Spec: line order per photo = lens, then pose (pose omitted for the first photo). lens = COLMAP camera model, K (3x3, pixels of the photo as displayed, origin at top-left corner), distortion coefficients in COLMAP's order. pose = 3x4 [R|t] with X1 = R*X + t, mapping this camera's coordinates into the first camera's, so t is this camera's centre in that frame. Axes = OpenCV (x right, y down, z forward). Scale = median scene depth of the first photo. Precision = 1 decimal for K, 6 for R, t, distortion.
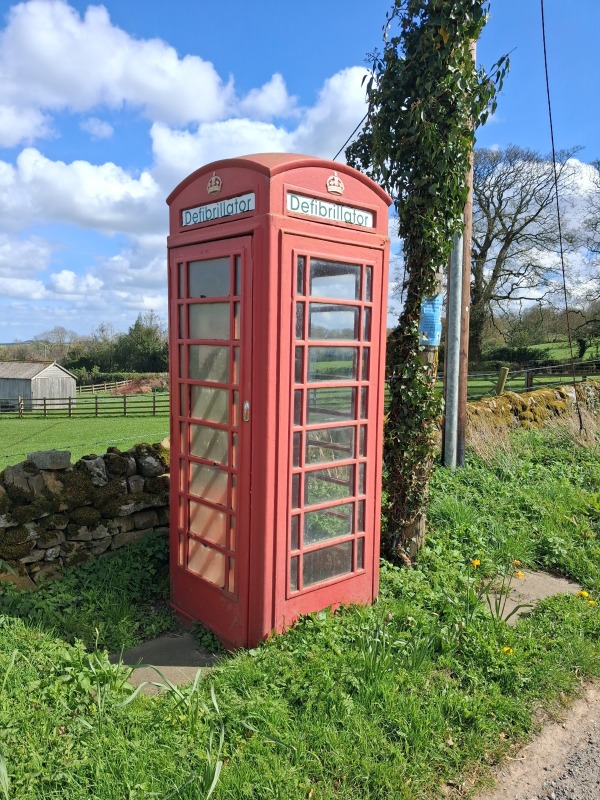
lens RADIAL K [[620.4, 0, 294.3], [0, 620.4, 406.2], [0, 0, 1]] dist [0.002101, 0.005599]
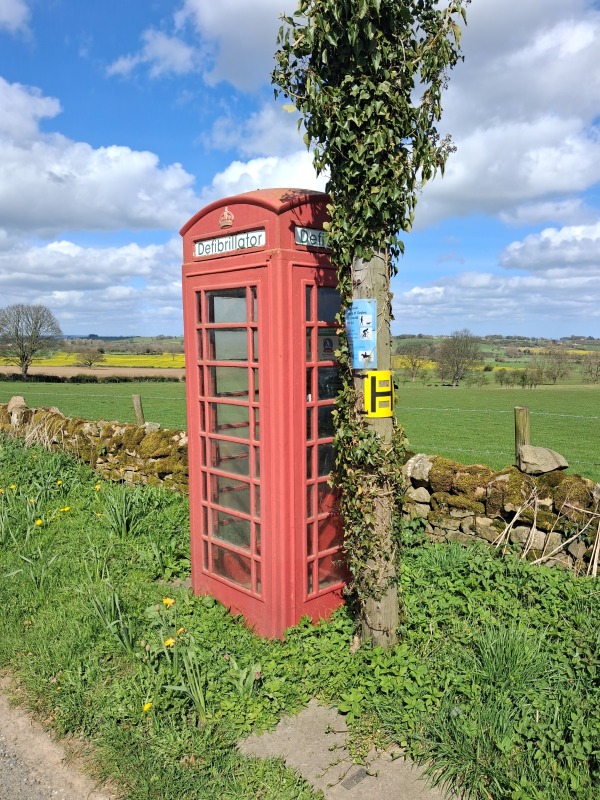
lens RADIAL K [[626.6, 0, 300.0], [0, 626.6, 400.0], [0, 0, 1]] dist [-0.004017, 0.000457]
pose [[0.029626, 0.078355, -0.996485, 1.028842], [-0.089851, 0.993096, 0.075417, -0.117397], [0.995514, 0.087301, 0.036461, 0.963659]]
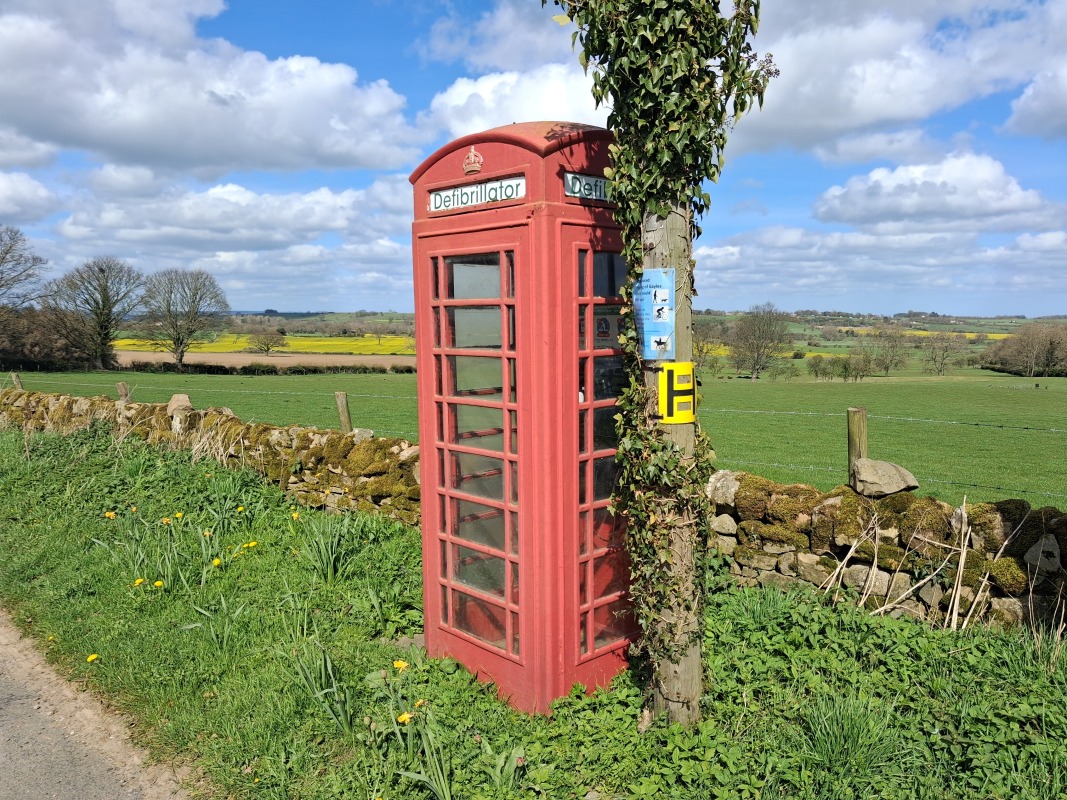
lens RADIAL K [[837.8, 0, 558.2], [0, 837.8, 399.6], [0, 0, 1]] dist [-0.002016, -0.007110]
pose [[0.042474, 0.081273, -0.995786, 1.044202], [-0.089249, 0.993010, 0.077240, -0.119865], [0.995103, 0.085593, 0.049431, 0.936986]]
